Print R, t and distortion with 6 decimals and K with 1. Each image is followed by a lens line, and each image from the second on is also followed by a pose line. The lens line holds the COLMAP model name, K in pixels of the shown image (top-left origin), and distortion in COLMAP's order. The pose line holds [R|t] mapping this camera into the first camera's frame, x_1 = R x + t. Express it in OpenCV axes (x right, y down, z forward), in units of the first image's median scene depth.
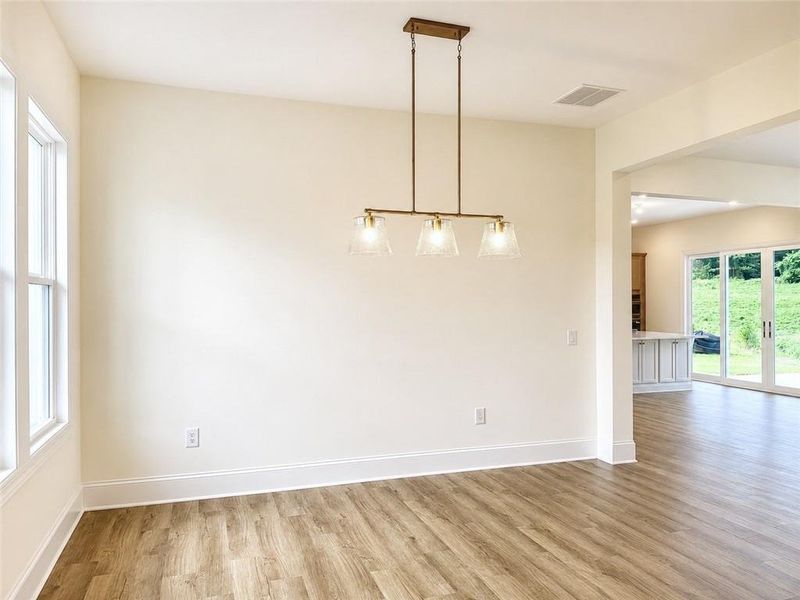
lens RADIAL K [[572.7, 0, 400.0], [0, 572.7, 300.0], [0, 0, 1]] dist [0.041540, -0.002979]
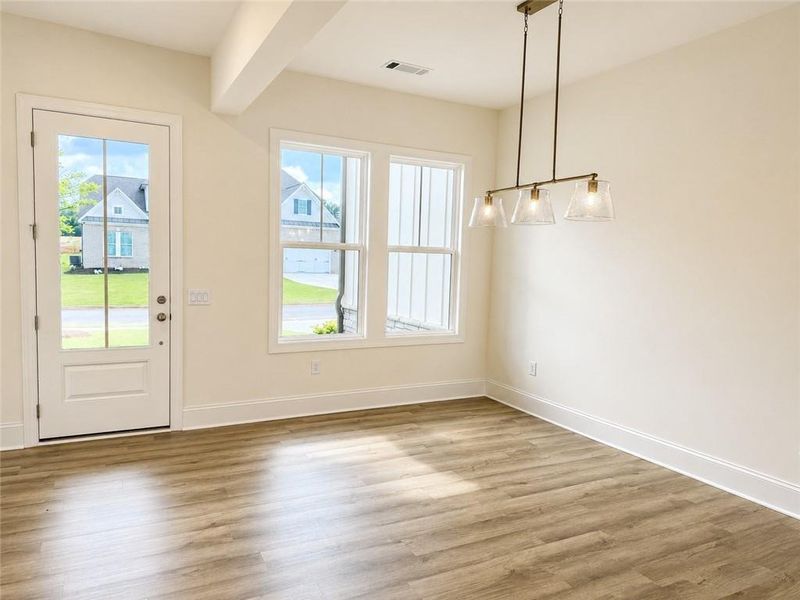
lens RADIAL K [[552.3, 0, 400.0], [0, 552.3, 300.0], [0, 0, 1]] dist [-0.004446, -0.004955]
pose [[0.158208, 0.083915, -0.983834, 0.899418], [-0.020278, 0.996448, 0.081730, -0.018392], [0.987198, 0.007020, 0.159348, 0.534694]]
